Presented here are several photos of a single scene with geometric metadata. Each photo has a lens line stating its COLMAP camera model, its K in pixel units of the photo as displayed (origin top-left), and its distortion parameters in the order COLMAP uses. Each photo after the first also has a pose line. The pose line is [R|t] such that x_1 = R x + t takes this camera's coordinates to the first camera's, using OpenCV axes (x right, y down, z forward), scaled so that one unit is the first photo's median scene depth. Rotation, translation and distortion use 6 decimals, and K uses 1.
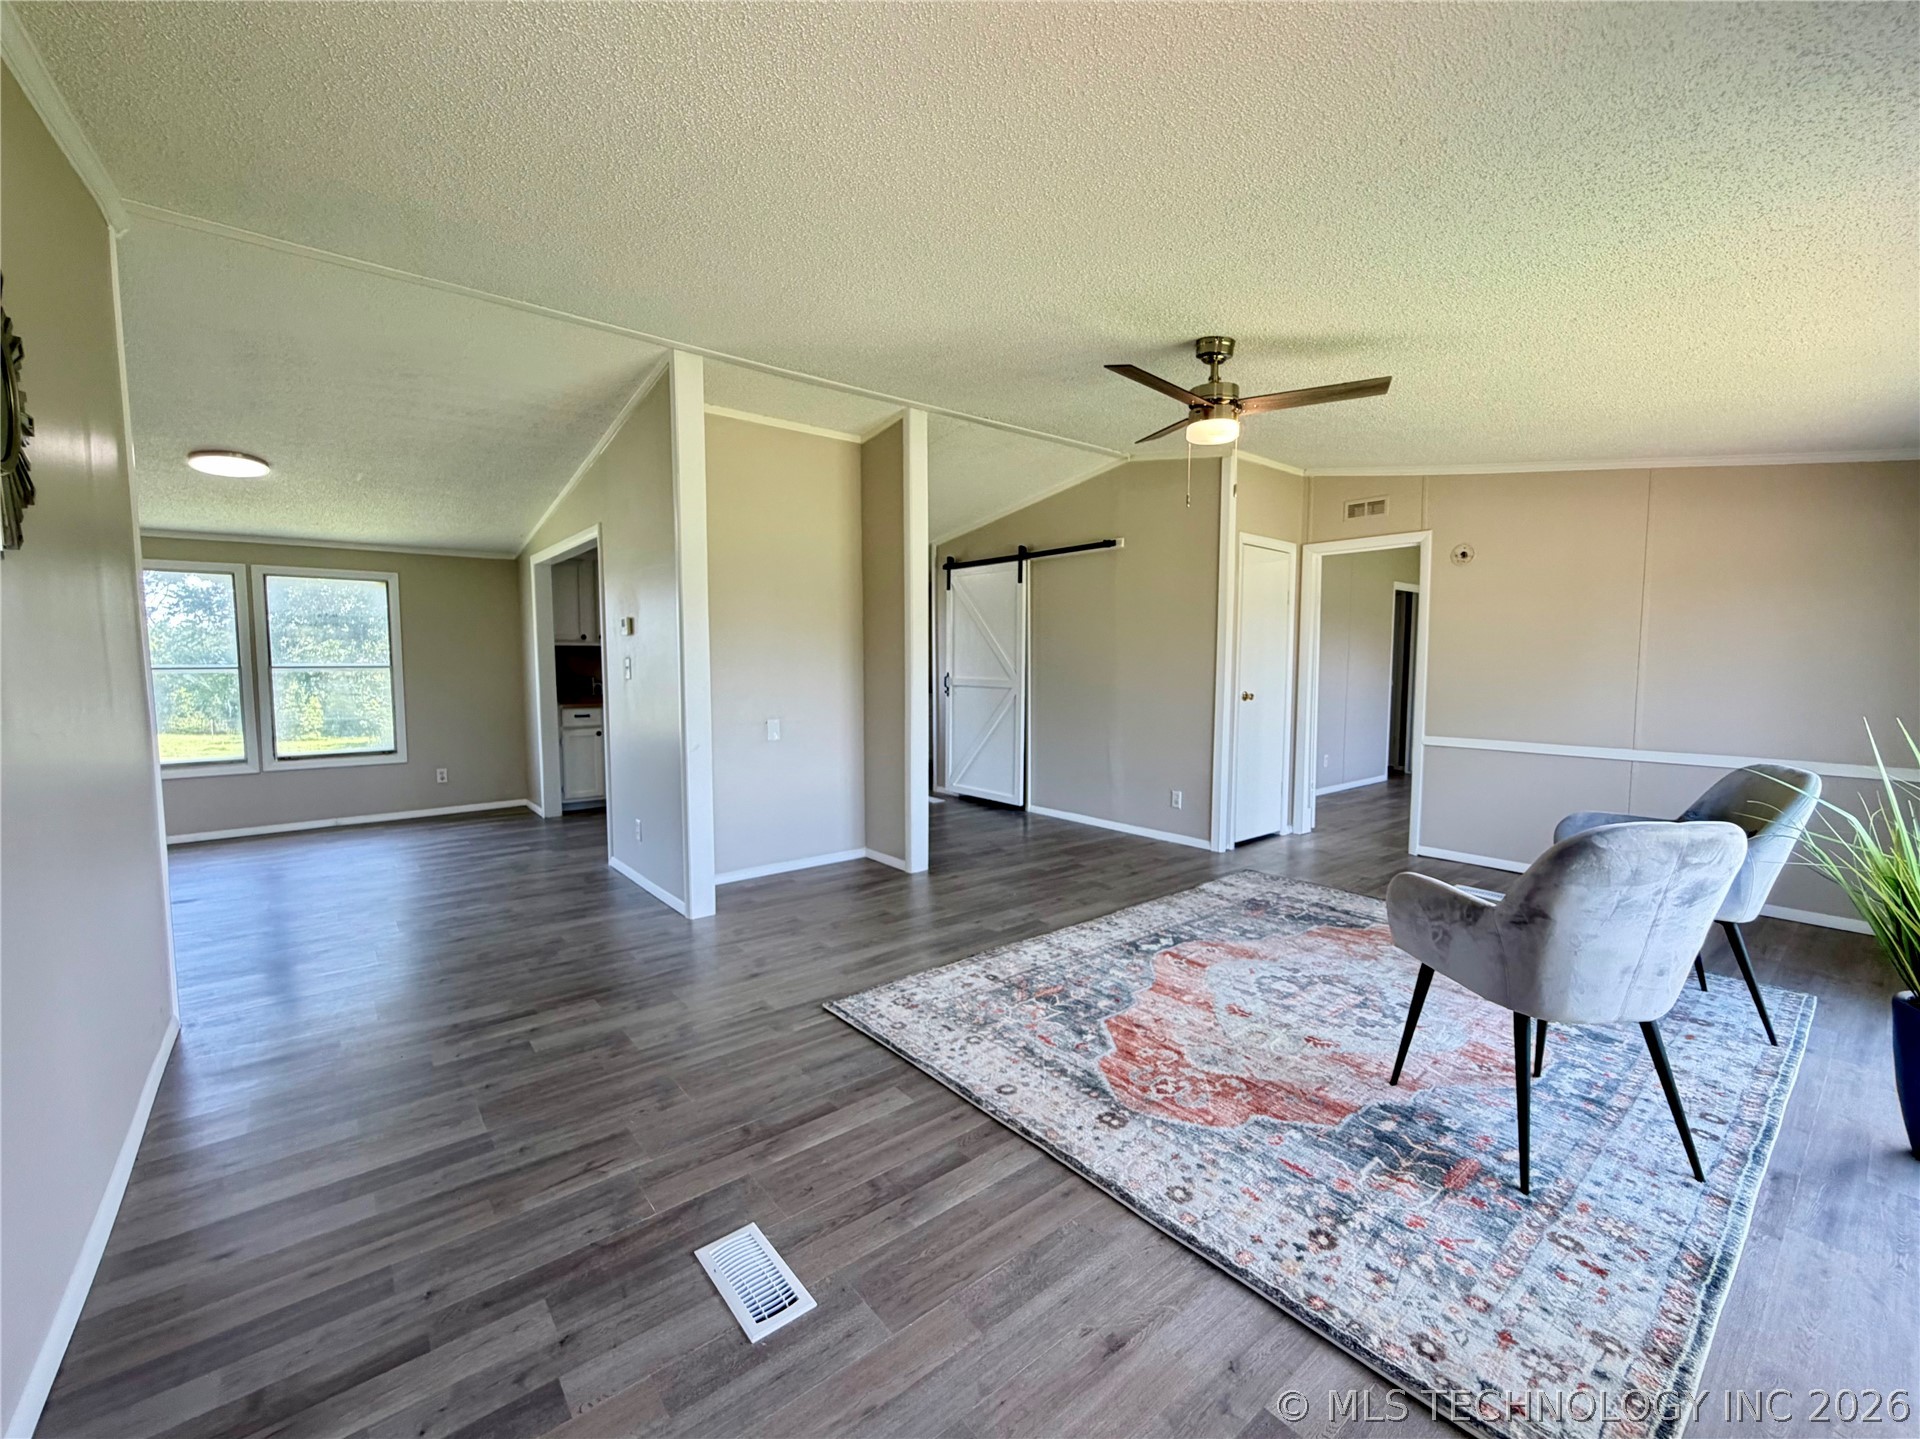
lens RADIAL K [[795.0, 0, 960.0], [0, 795.0, 719.5], [0, 0, 1]] dist [0.001222, 0.000656]
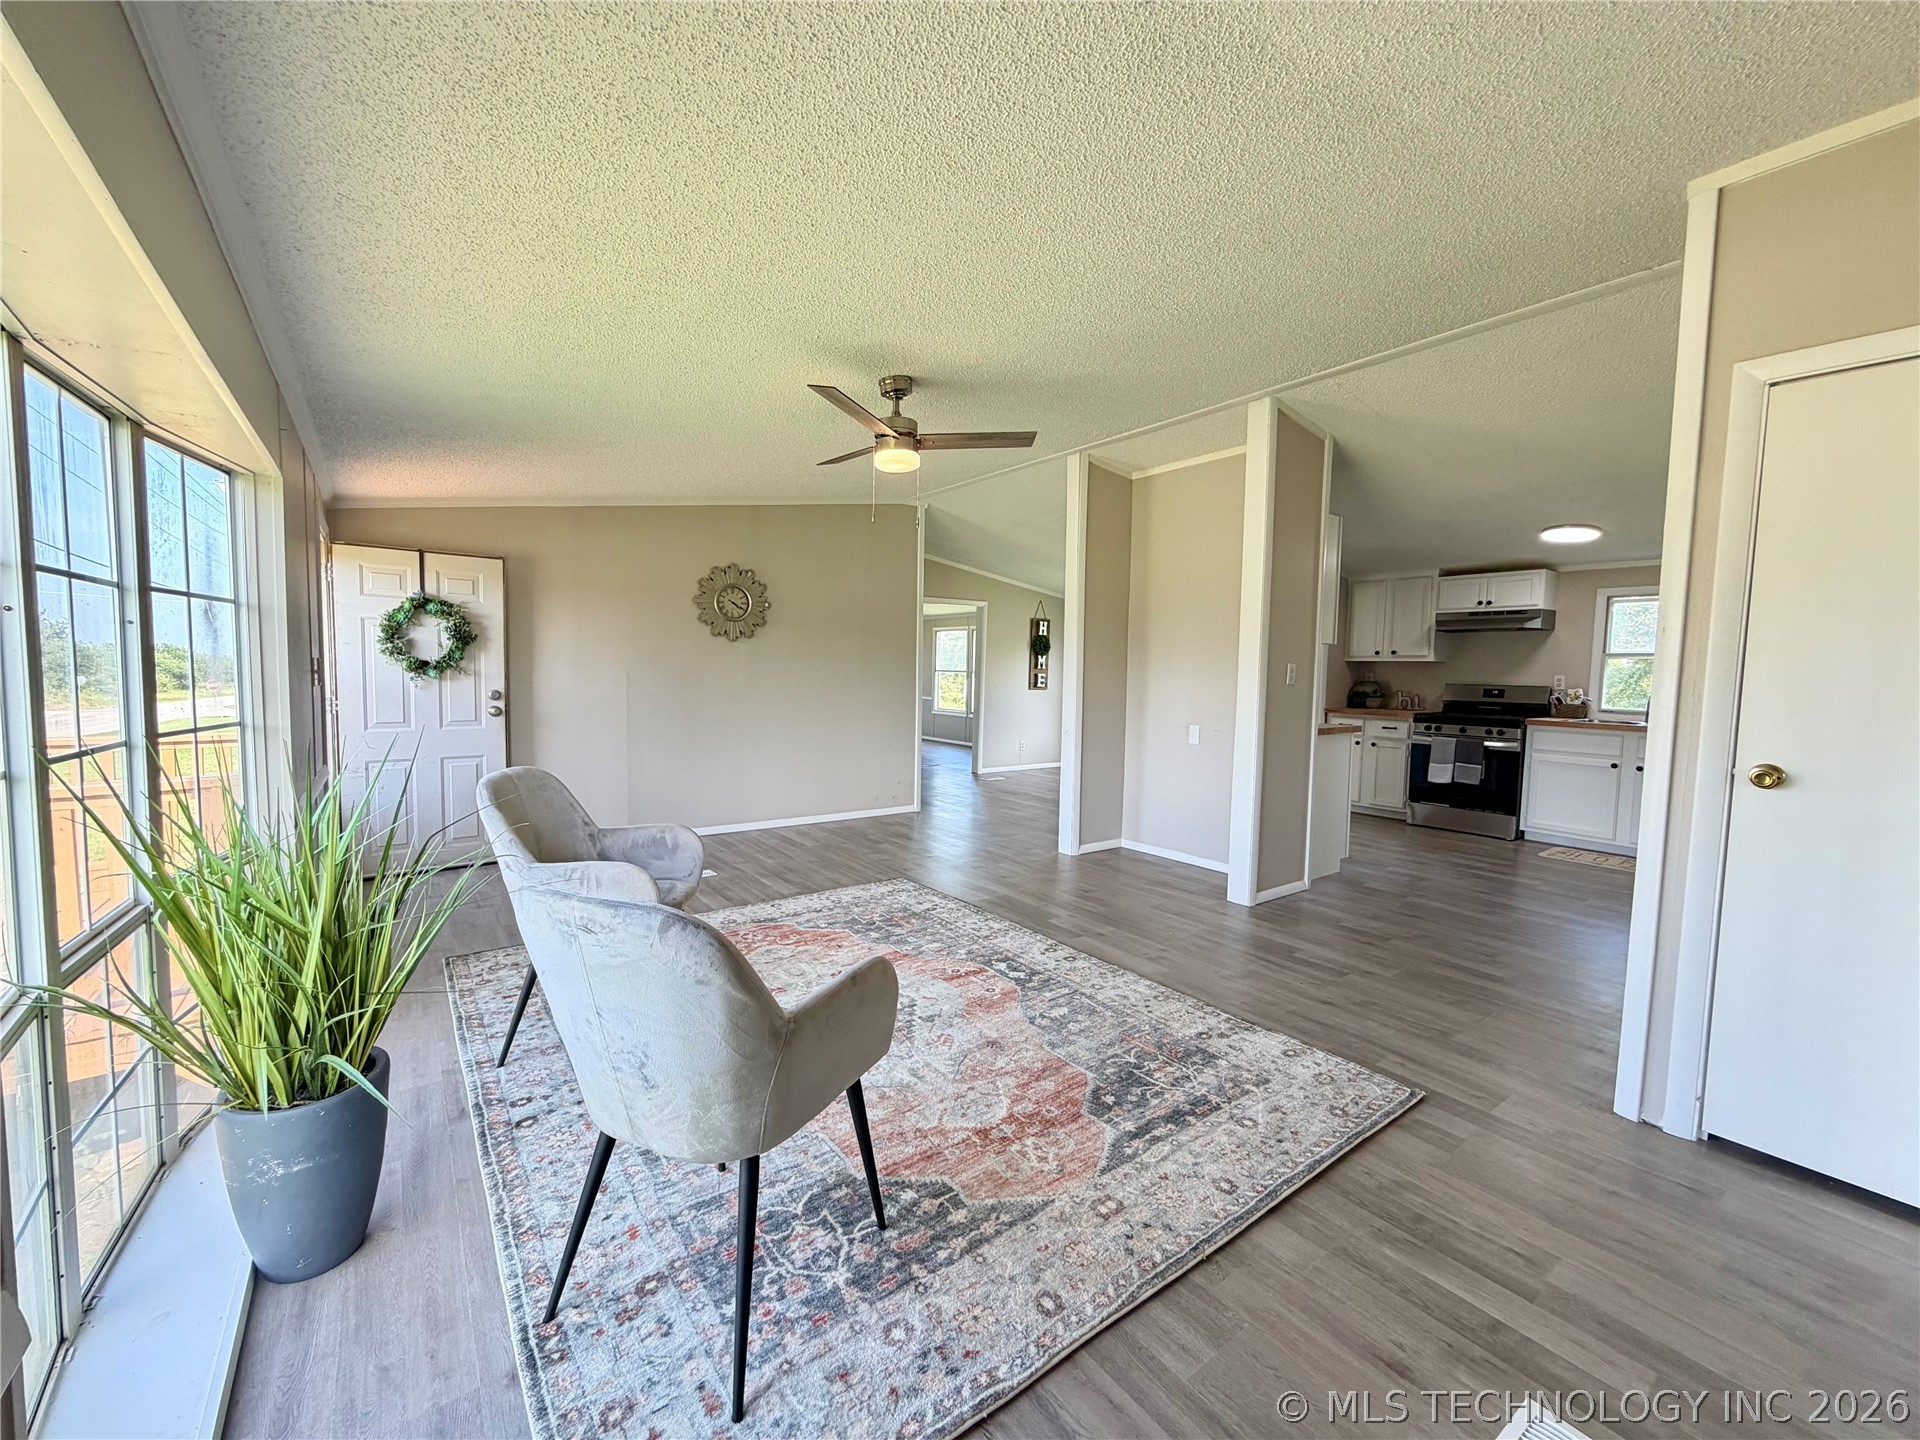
lens RADIAL K [[795.0, 0, 960.0], [0, 795.0, 720.0], [0, 0, 1]] dist [0.001222, 0.000656]
pose [[-0.066359, 0.062634, -0.995828, 1.199546], [-0.091454, 0.993445, 0.068578, -0.071604], [0.993596, 0.095623, -0.060196, 0.996365]]
